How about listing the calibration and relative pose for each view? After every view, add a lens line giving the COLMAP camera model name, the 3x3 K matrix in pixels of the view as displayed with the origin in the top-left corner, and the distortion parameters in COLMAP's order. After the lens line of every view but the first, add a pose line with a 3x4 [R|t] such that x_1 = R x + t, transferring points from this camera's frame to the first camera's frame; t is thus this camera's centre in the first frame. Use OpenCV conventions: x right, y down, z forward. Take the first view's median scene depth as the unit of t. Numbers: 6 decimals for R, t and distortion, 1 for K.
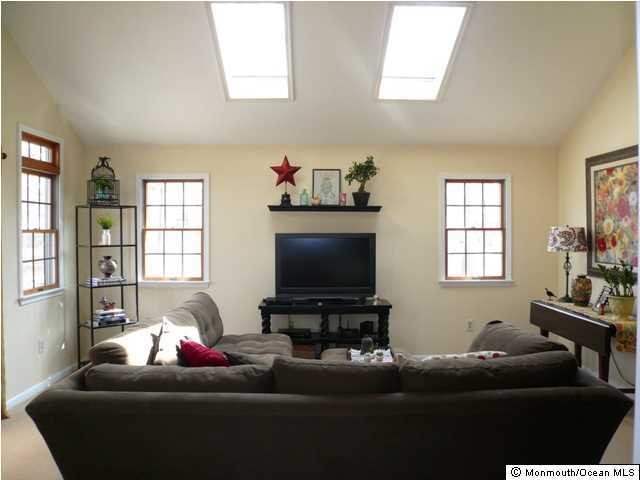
lens RADIAL K [[537.2, 0, 320.0], [0, 537.2, 240.0], [0, 0, 1]] dist [-0.125158, 0.092657]
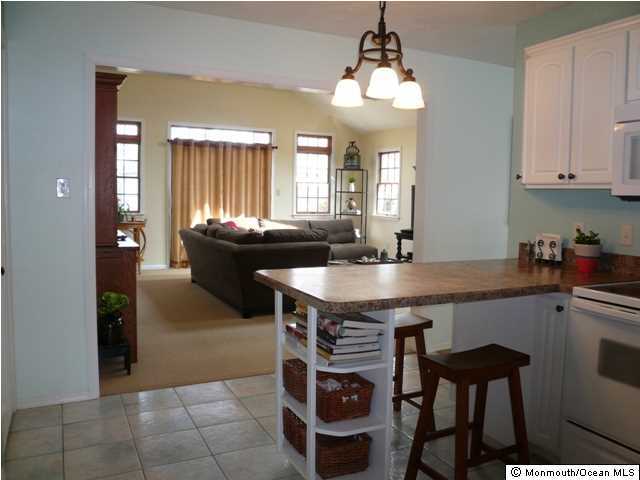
lens RADIAL K [[537.2, 0, 320.0], [0, 537.2, 240.0], [0, 0, 1]] dist [-0.125158, 0.092657]
pose [[0.422343, 0.088709, -0.902085, 1.133795], [-0.038545, 0.996057, 0.079904, 0.029934], [0.905616, 0.001024, 0.424098, 0.146008]]
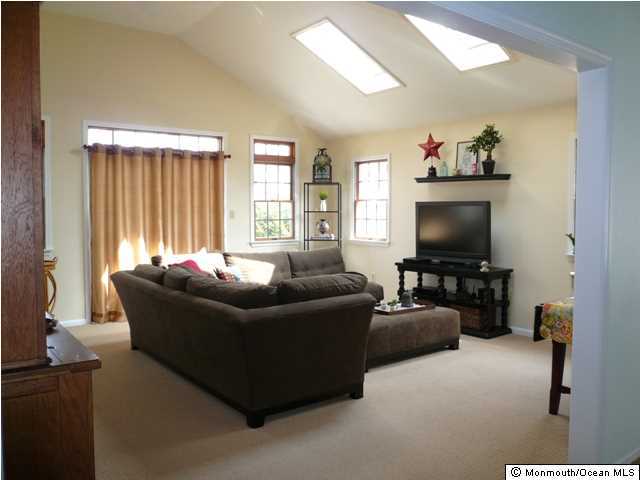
lens RADIAL K [[537.2, 0, 320.0], [0, 537.2, 240.0], [0, 0, 1]] dist [-0.125158, 0.092657]
pose [[0.585872, 0.047515, -0.809010, 0.723996], [-0.015234, 0.998749, 0.047626, 0.017575], [0.810261, -0.015579, 0.585863, 0.152386]]
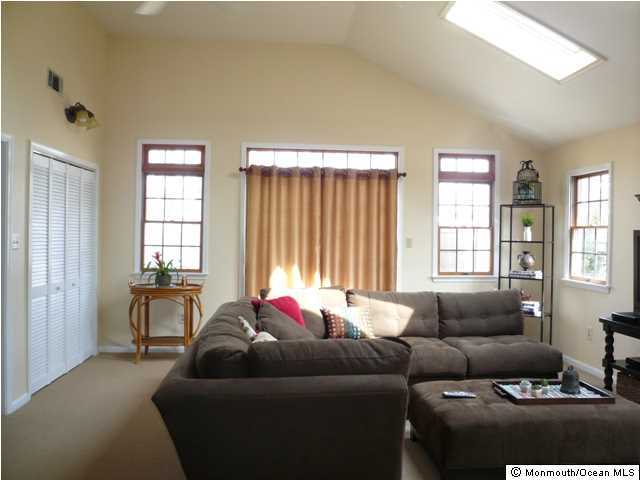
lens RADIAL K [[537.2, 0, 320.0], [0, 537.2, 240.0], [0, 0, 1]] dist [-0.125158, 0.092657]
pose [[0.062942, 0.015311, -0.997900, 0.632624], [-0.032117, 0.999396, 0.013308, 0.006252], [0.997500, 0.031212, 0.063396, 0.490608]]
